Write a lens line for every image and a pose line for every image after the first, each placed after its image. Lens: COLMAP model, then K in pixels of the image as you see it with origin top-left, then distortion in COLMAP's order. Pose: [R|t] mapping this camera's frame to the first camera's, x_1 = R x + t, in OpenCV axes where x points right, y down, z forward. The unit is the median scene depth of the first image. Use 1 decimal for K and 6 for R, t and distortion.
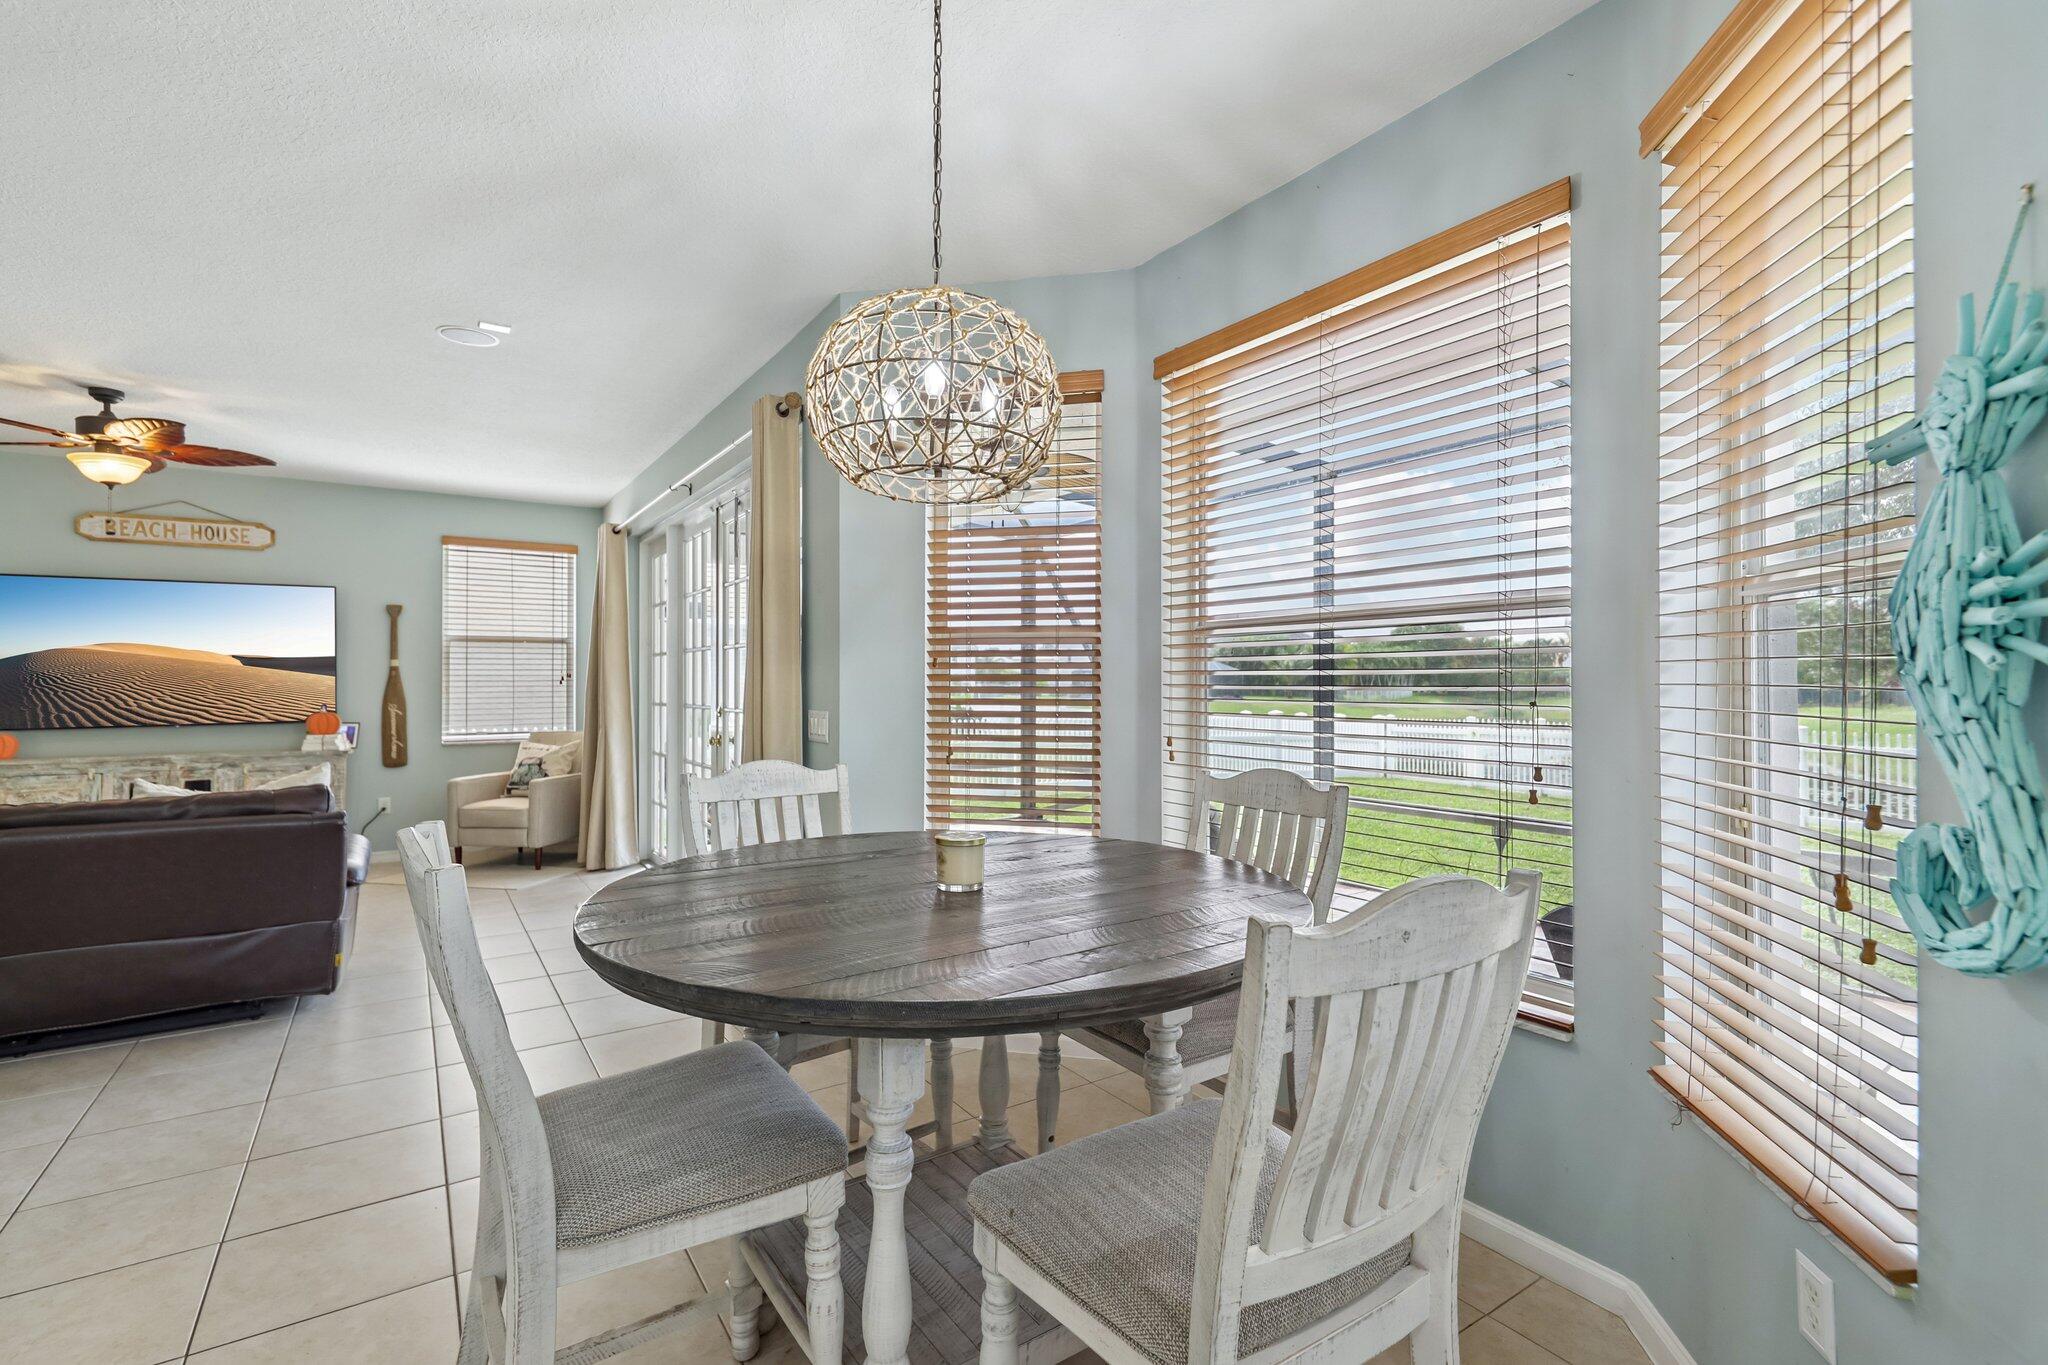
lens RADIAL K [[917.7, 0, 1014.9], [0, 917.7, 678.6], [0, 0, 1]] dist [-0.000594, -0.000162]
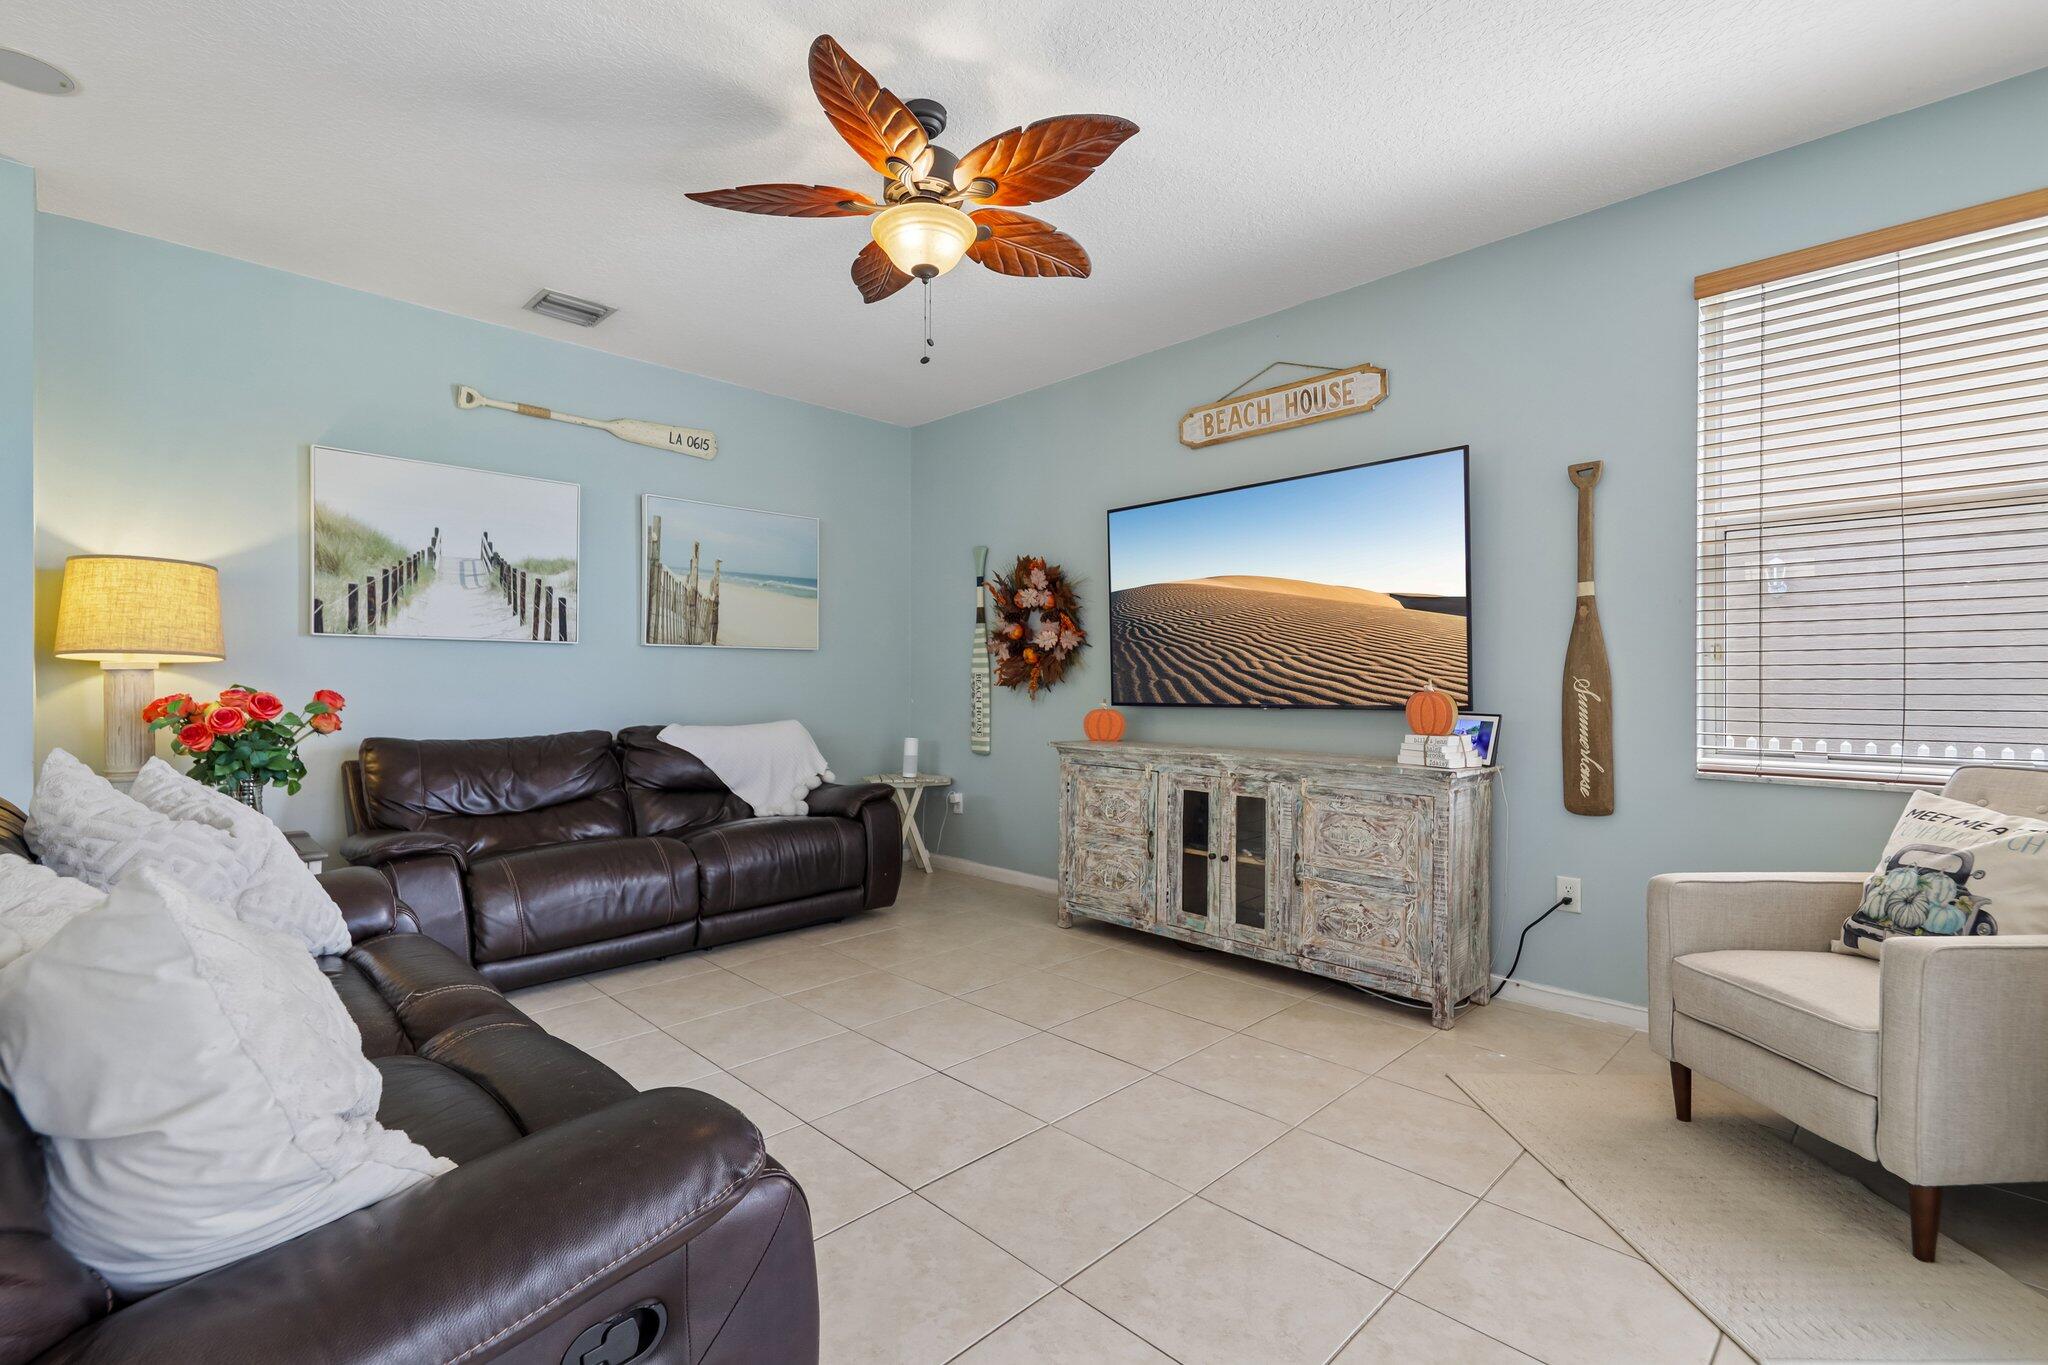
lens RADIAL K [[917.7, 0, 1016.4], [0, 917.7, 675.8], [0, 0, 1]] dist [-0.000594, -0.000162]
pose [[0.173700, -0.000262, -0.984799, -0.289155], [0.006098, 0.999981, 0.000809, 0.026103], [0.984780, -0.006146, 0.173699, 0.678388]]
